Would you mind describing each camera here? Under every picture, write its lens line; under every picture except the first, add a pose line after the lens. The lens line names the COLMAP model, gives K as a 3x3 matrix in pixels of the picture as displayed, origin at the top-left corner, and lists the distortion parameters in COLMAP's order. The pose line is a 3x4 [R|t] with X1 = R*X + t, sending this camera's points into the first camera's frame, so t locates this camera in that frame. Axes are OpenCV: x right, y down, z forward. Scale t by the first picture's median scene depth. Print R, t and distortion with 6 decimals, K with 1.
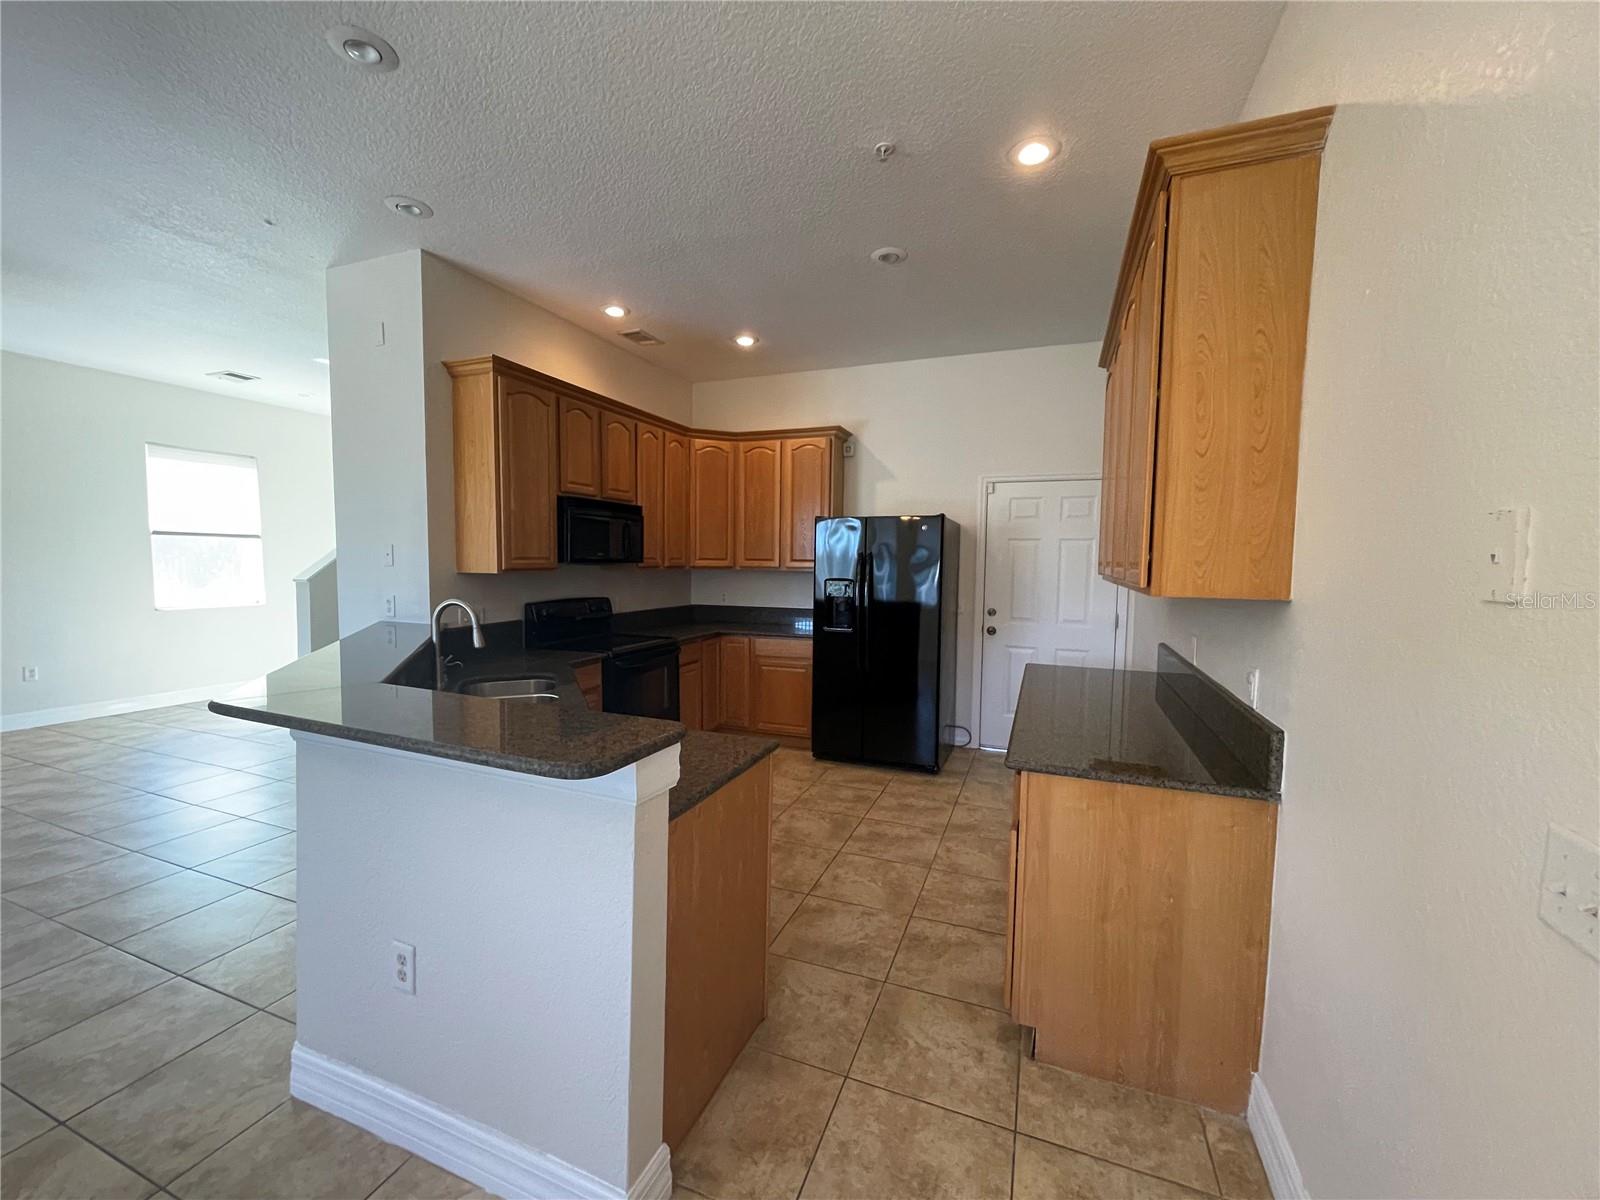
lens RADIAL K [[641.8, 0, 799.2], [0, 641.8, 602.8], [0, 0, 1]] dist [0.000431, -0.000067]
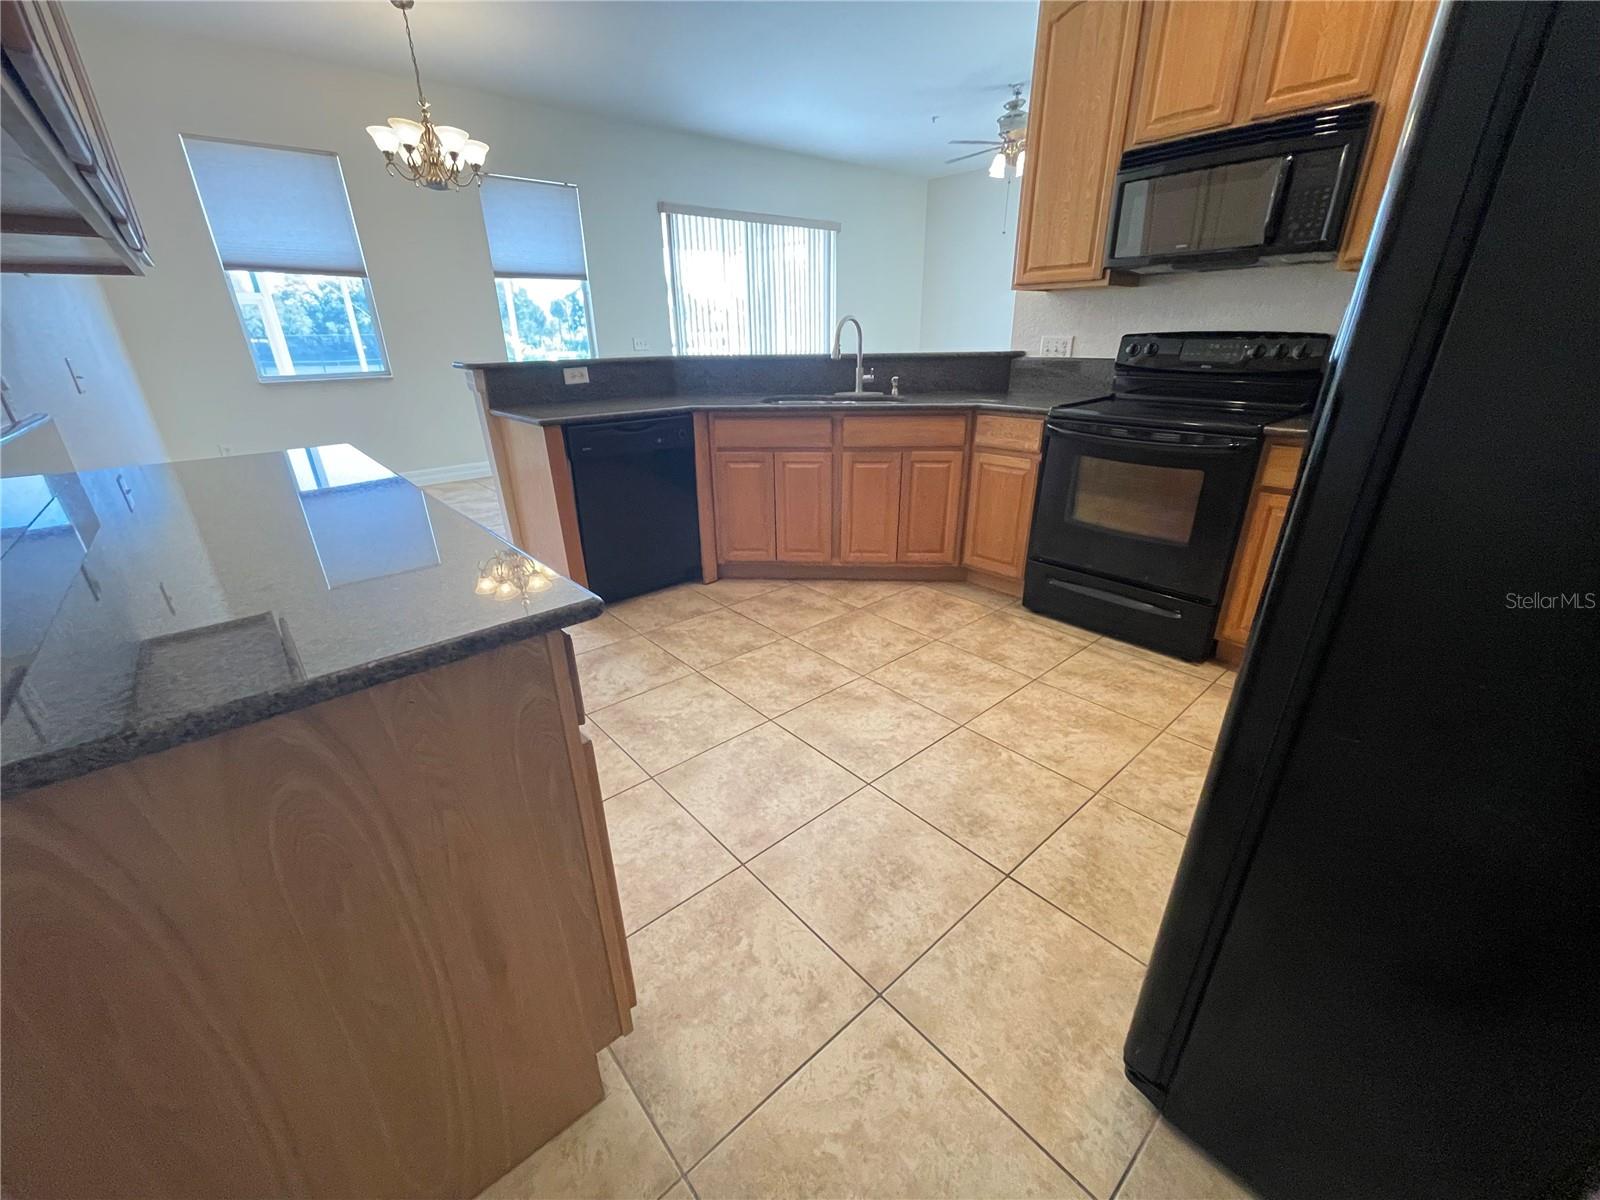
lens RADIAL K [[641.8, 0, 799.2], [0, 641.8, 598.2], [0, 0, 1]] dist [0.000431, -0.000067]
pose [[-0.458590, 0.347498, -0.817888, 0.479214], [-0.045924, 0.909876, 0.412331, -0.011614], [0.887461, 0.226651, -0.401301, 1.084893]]
